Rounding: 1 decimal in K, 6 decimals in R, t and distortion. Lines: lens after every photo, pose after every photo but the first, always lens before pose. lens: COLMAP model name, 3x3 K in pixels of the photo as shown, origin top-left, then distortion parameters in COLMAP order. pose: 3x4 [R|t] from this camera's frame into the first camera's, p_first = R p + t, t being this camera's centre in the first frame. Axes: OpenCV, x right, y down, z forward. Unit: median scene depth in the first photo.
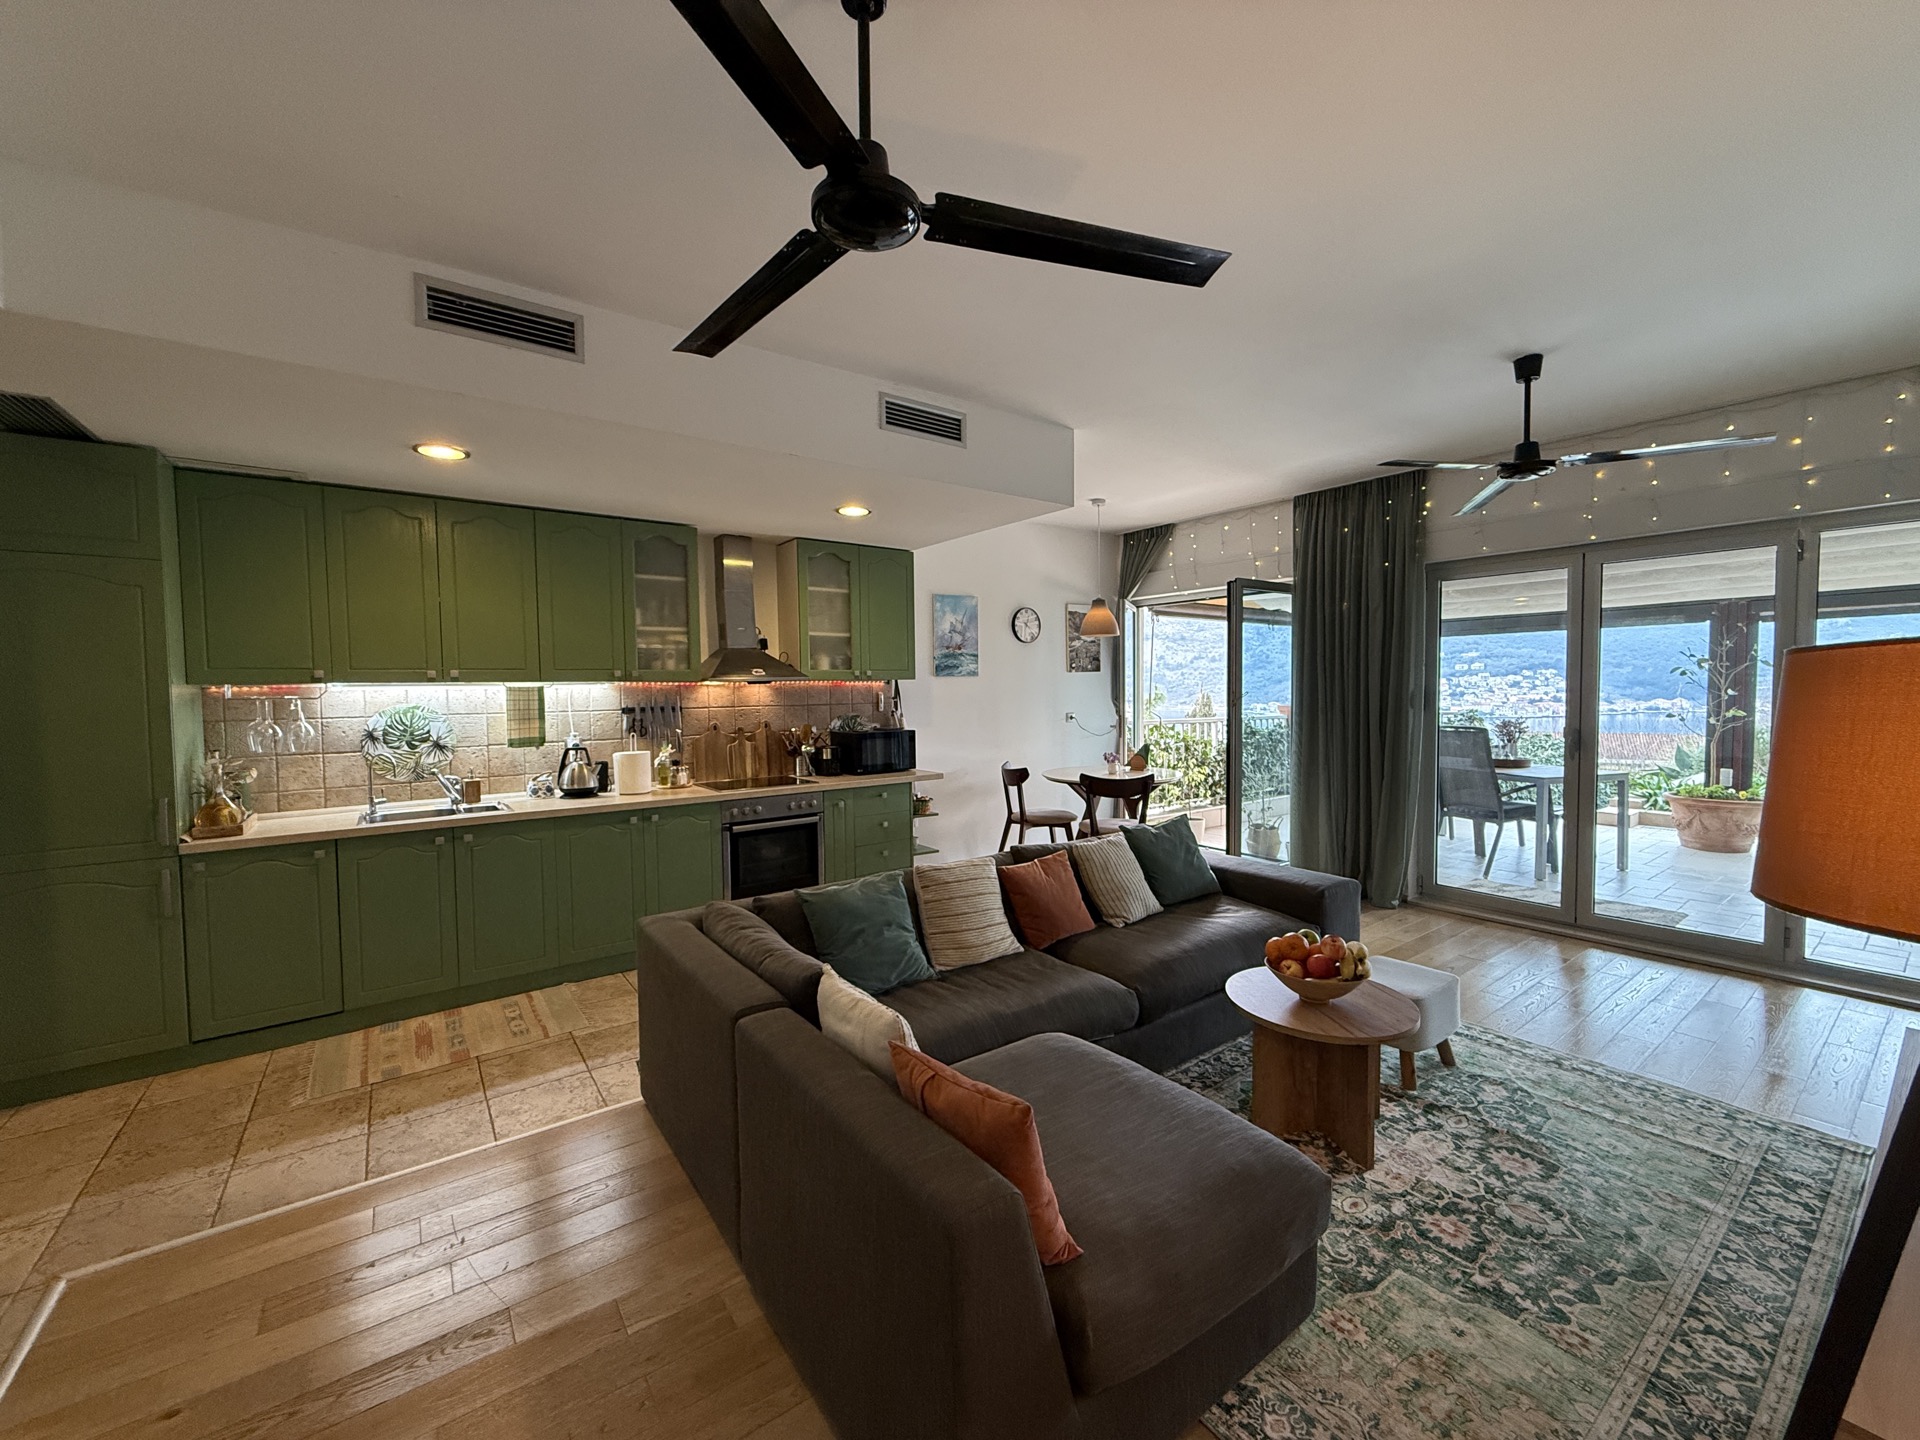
lens RADIAL K [[764.8, 0, 956.7], [0, 764.8, 720.1], [0, 0, 1]] dist [0.002420, -0.000327]
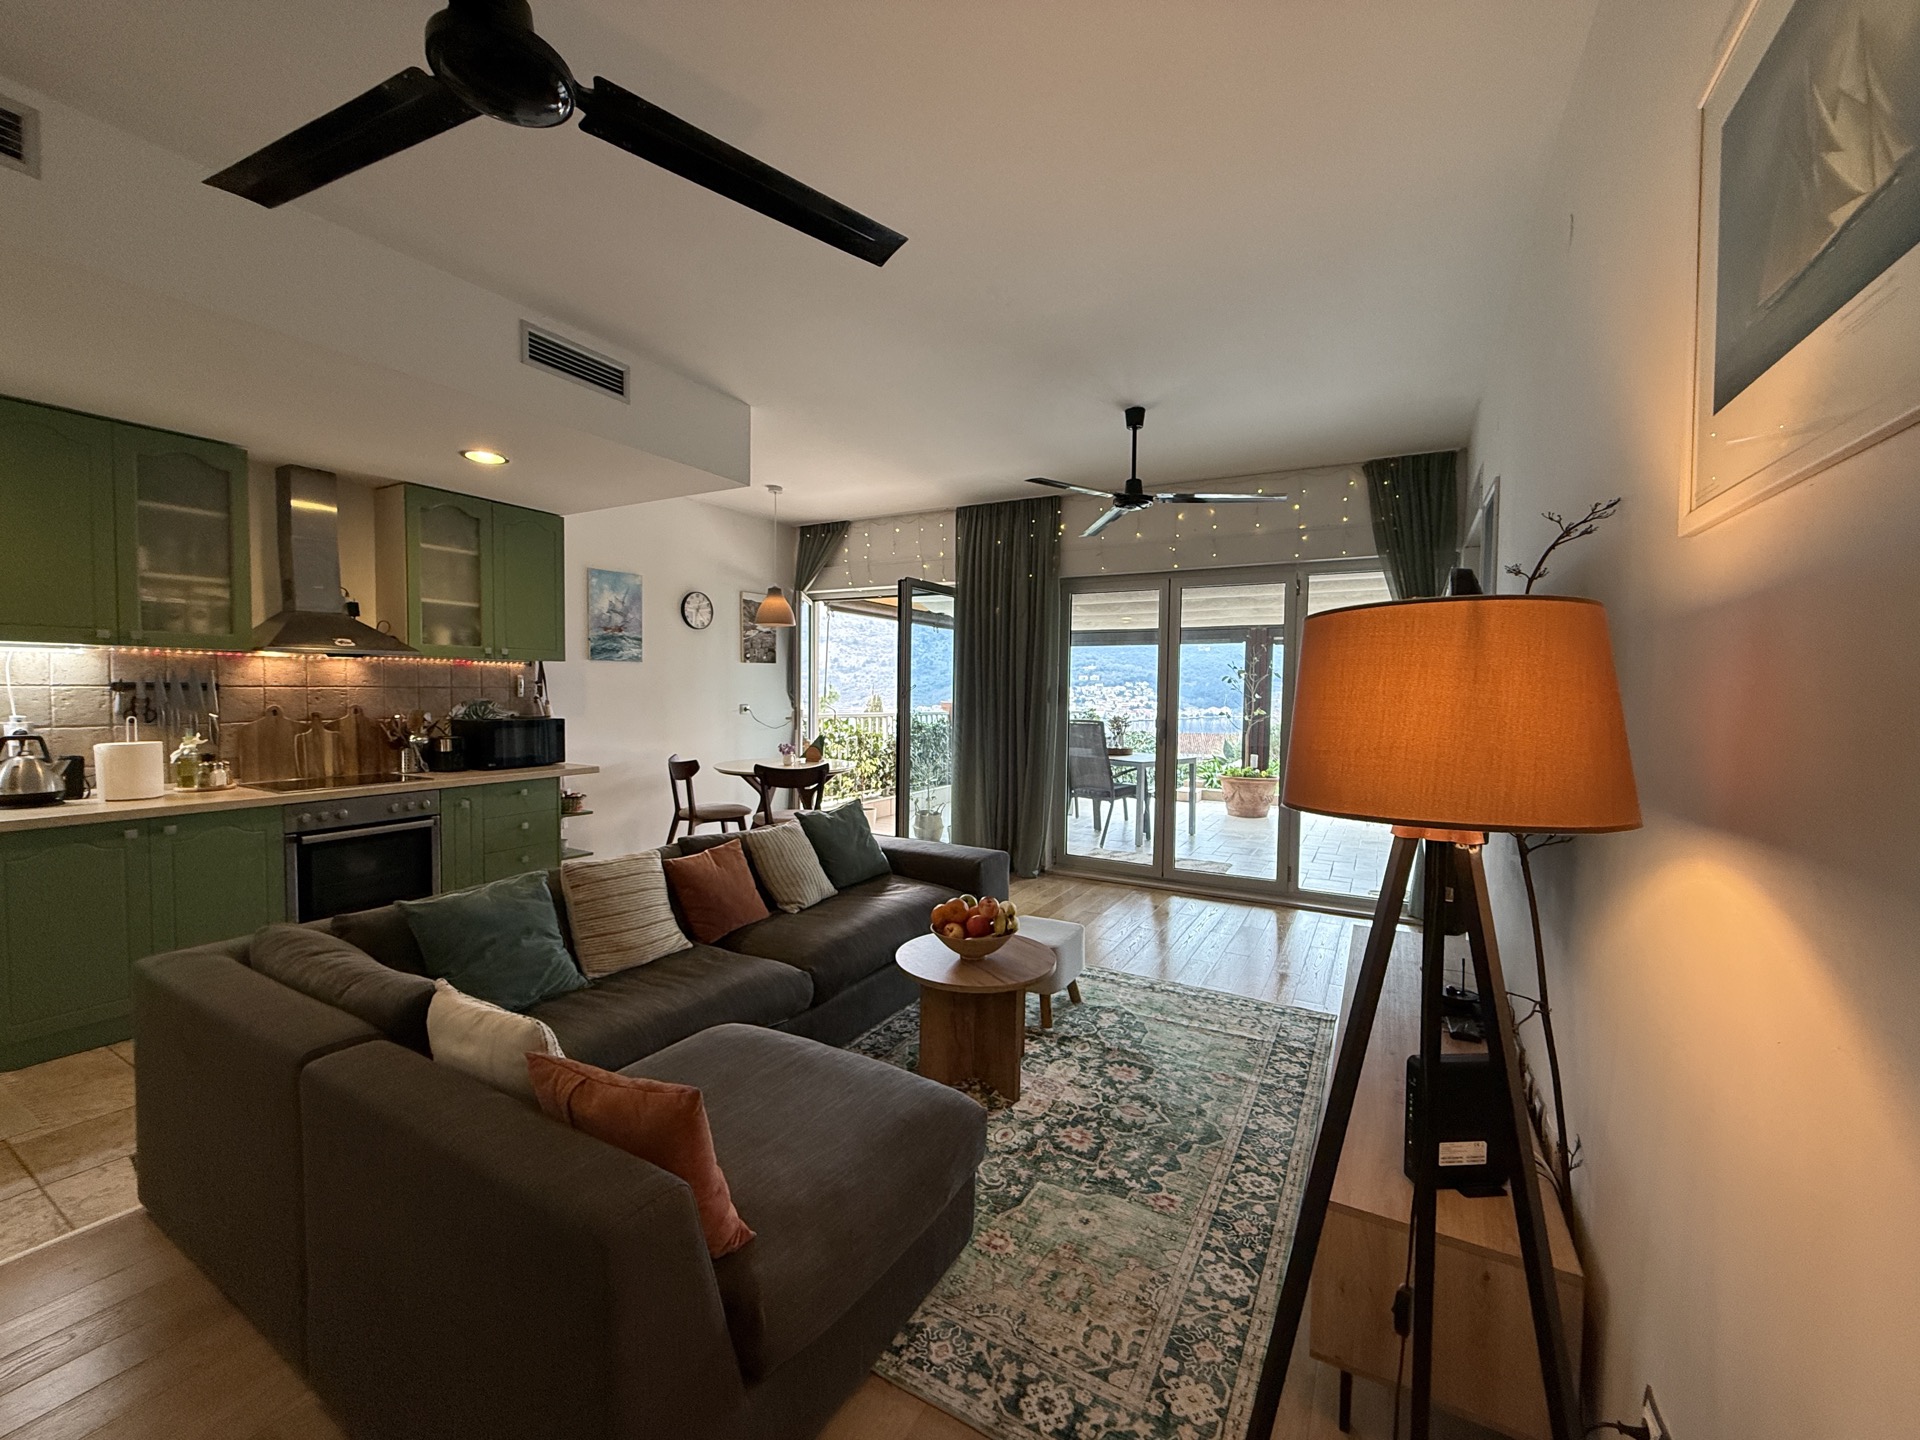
lens RADIAL K [[764.8, 0, 956.7], [0, 764.8, 720.1], [0, 0, 1]] dist [0.002420, -0.000327]
pose [[0.913401, 0.006903, 0.407002, 0.000017], [-0.006418, 0.999976, -0.002558, 0.017362], [-0.407010, -0.000276, 0.913423, 0.007739]]
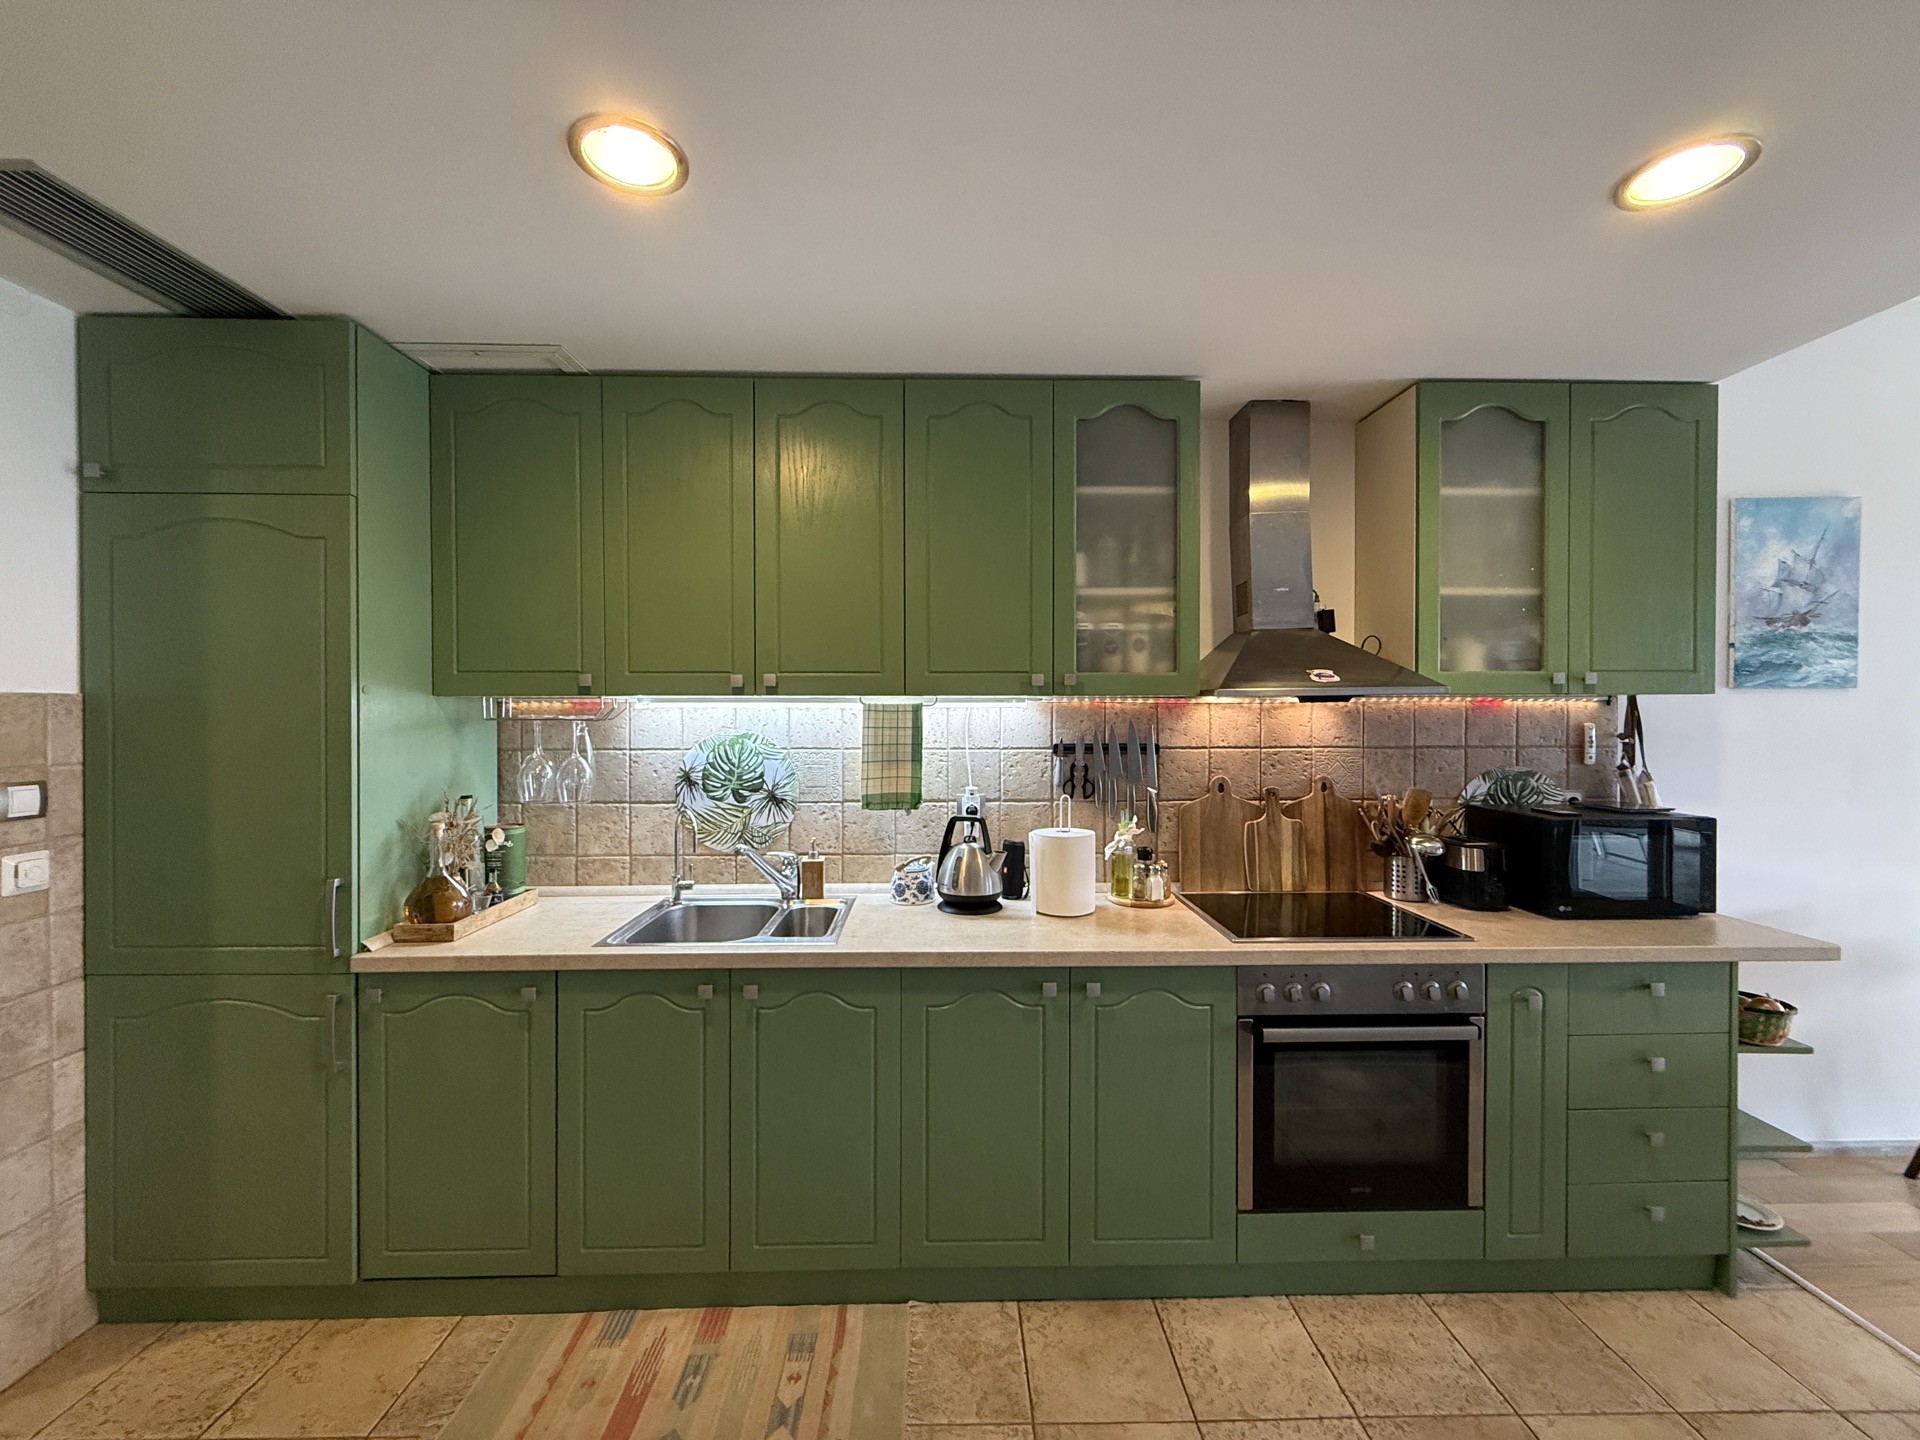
lens RADIAL K [[764.8, 0, 956.7], [0, 764.8, 720.1], [0, 0, 1]] dist [0.002420, -0.000327]
pose [[0.818496, 0.017453, -0.574247, -0.186940], [-0.034291, 0.999241, -0.018507, -0.021628], [0.573488, 0.034839, 0.818473, 0.532902]]
